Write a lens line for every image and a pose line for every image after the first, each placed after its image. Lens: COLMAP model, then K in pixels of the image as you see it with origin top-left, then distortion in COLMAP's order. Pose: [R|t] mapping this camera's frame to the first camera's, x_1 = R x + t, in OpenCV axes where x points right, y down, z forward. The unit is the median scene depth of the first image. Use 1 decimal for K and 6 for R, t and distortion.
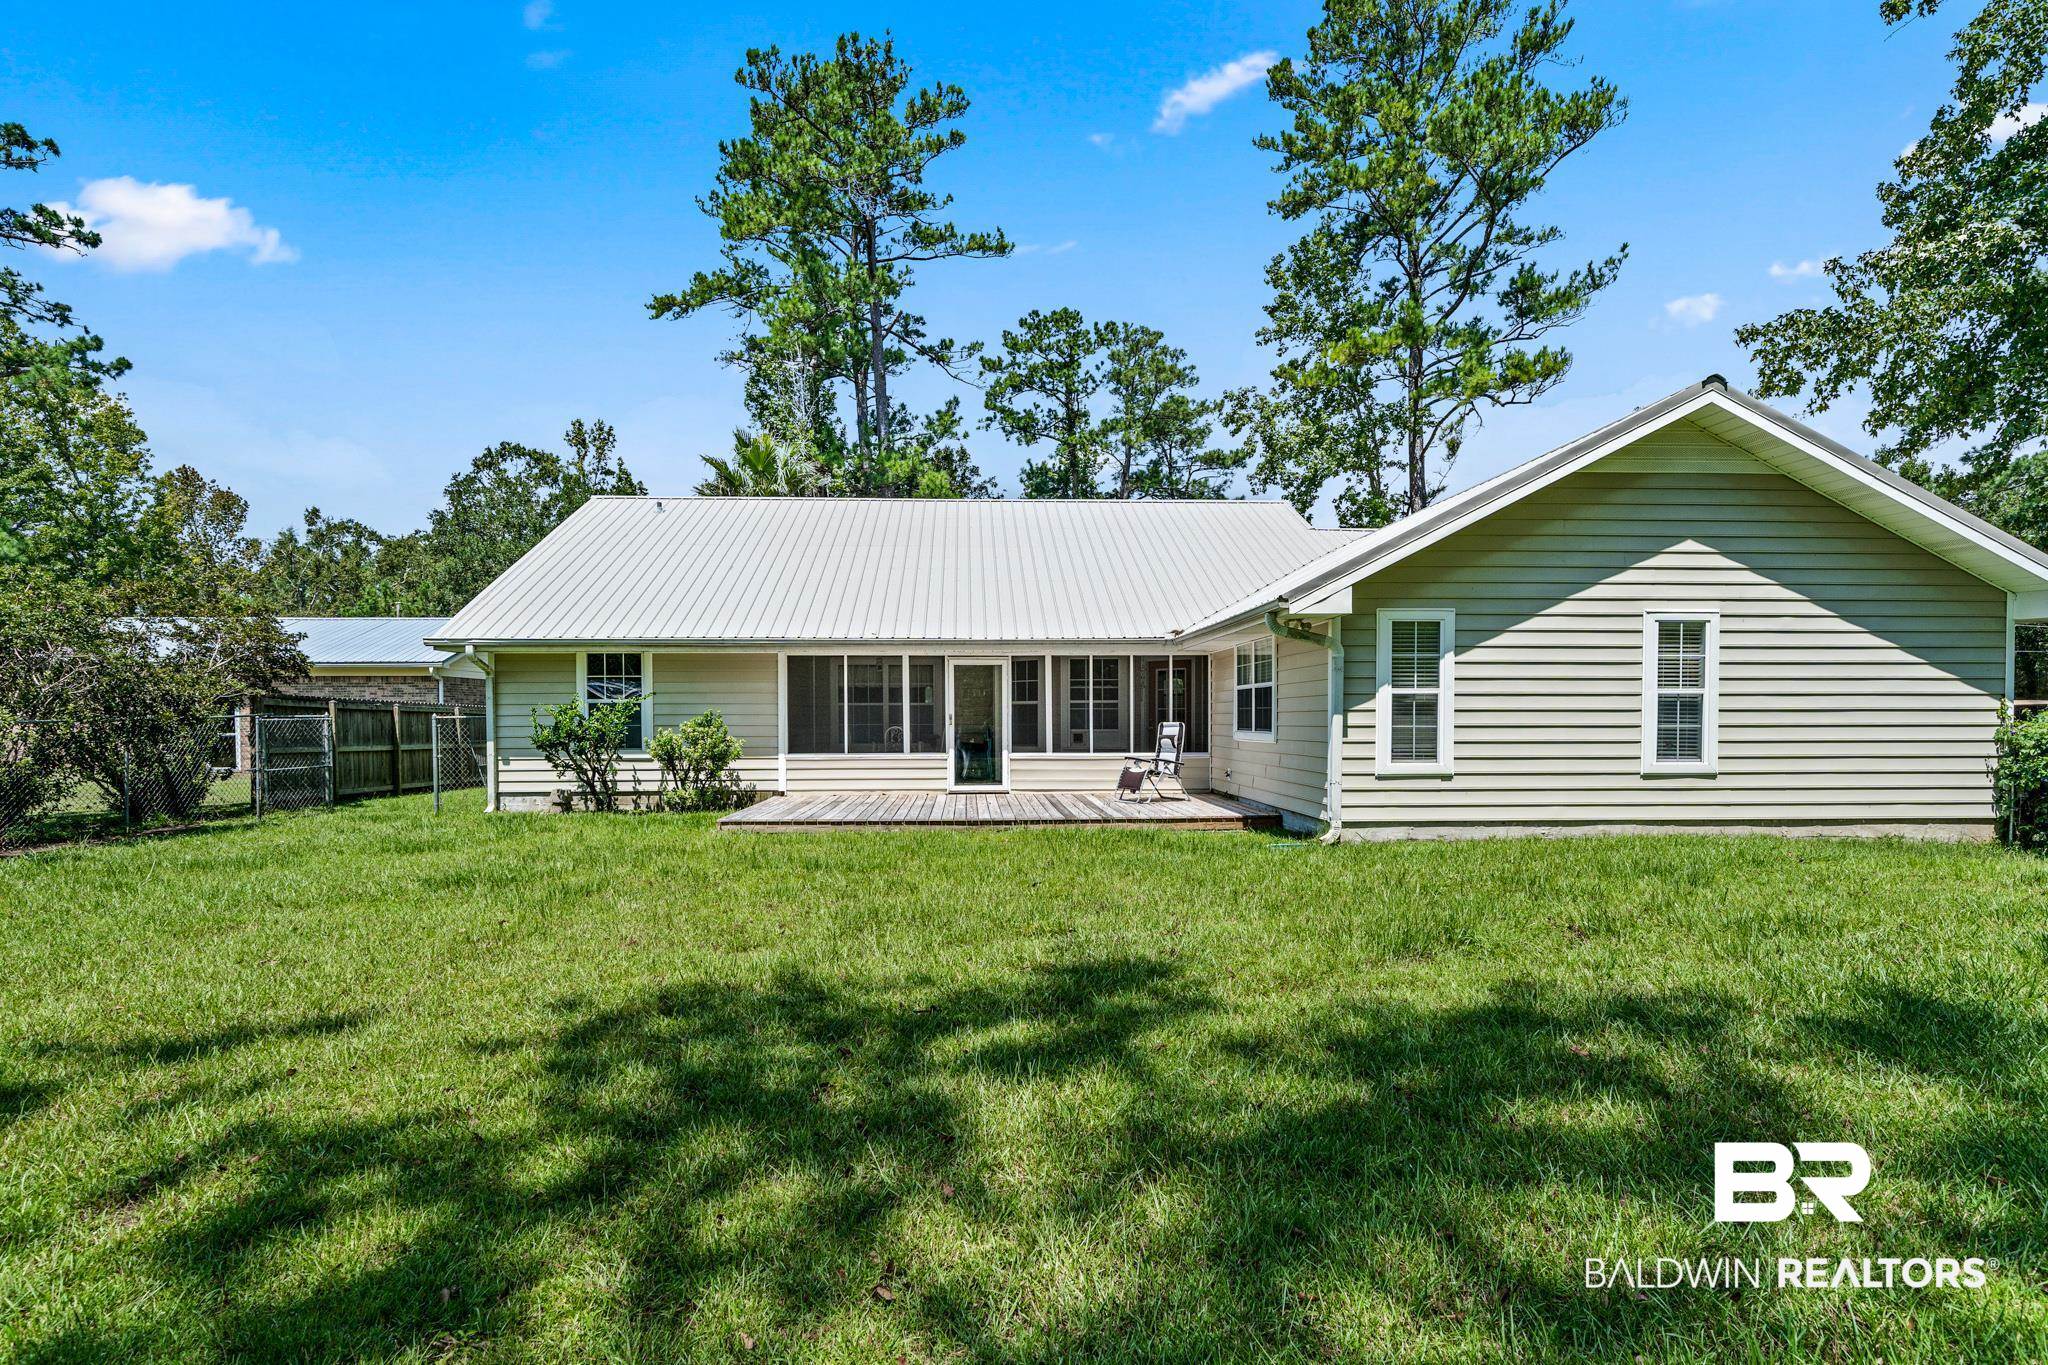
lens RADIAL K [[1071.8, 0, 1019.3], [0, 1071.8, 735.8], [0, 0, 1]] dist [0.000827, 0.000958]
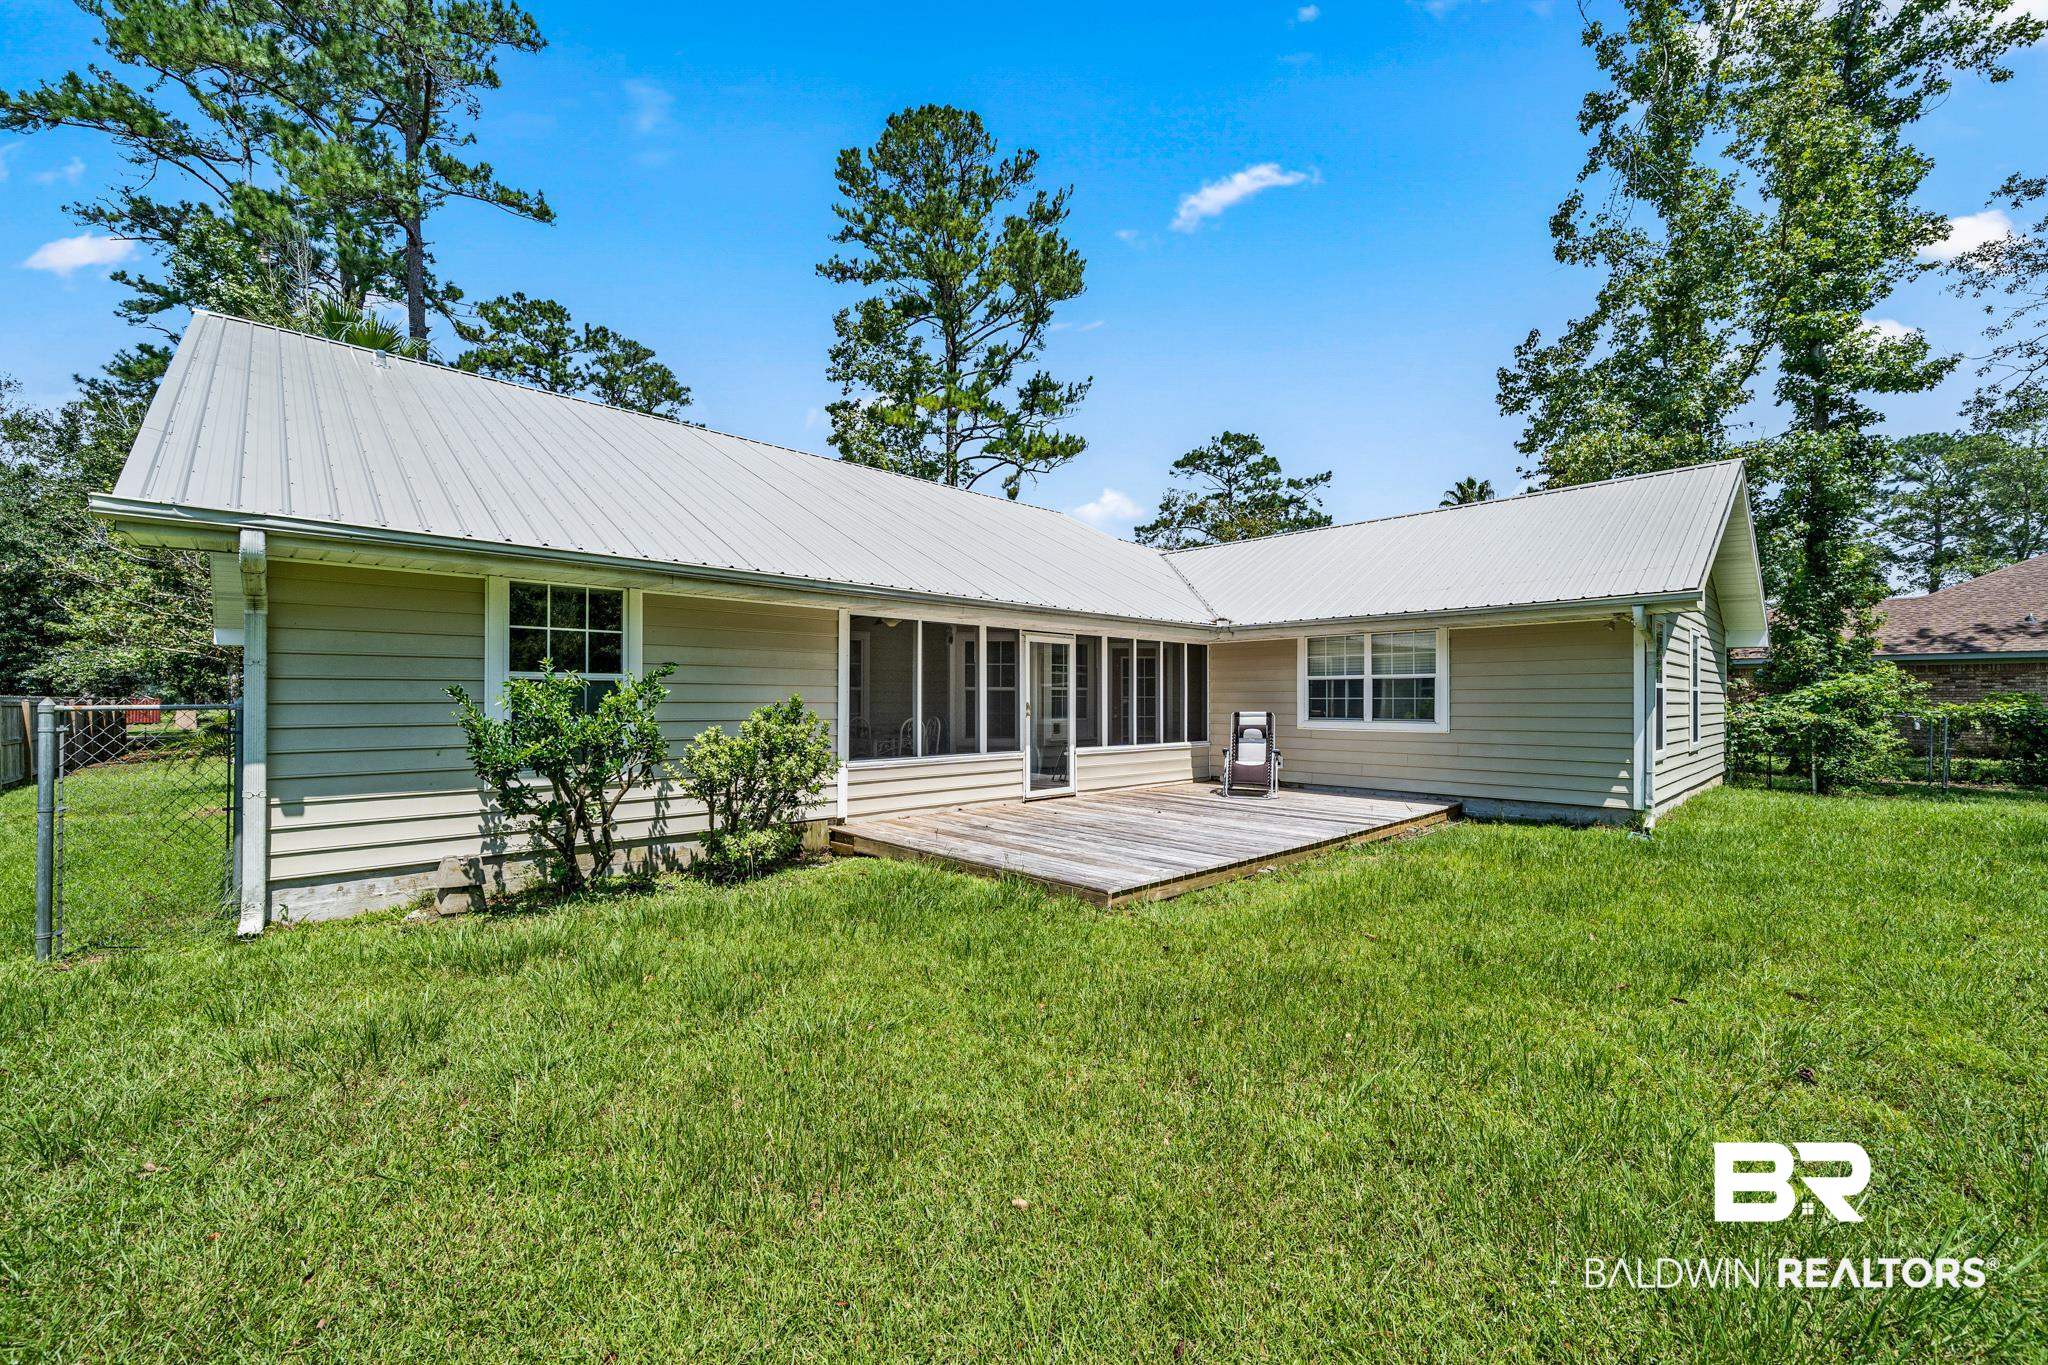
lens RADIAL K [[810.2, 0, 1023.9], [0, 810.2, 684.1], [0, 0, 1]] dist [-0.001623, -0.000200]
pose [[0.756252, 0.017761, 0.654040, -0.422438], [0.007440, 0.999333, -0.035740, -0.011283], [-0.654238, 0.031895, 0.755616, 0.495969]]
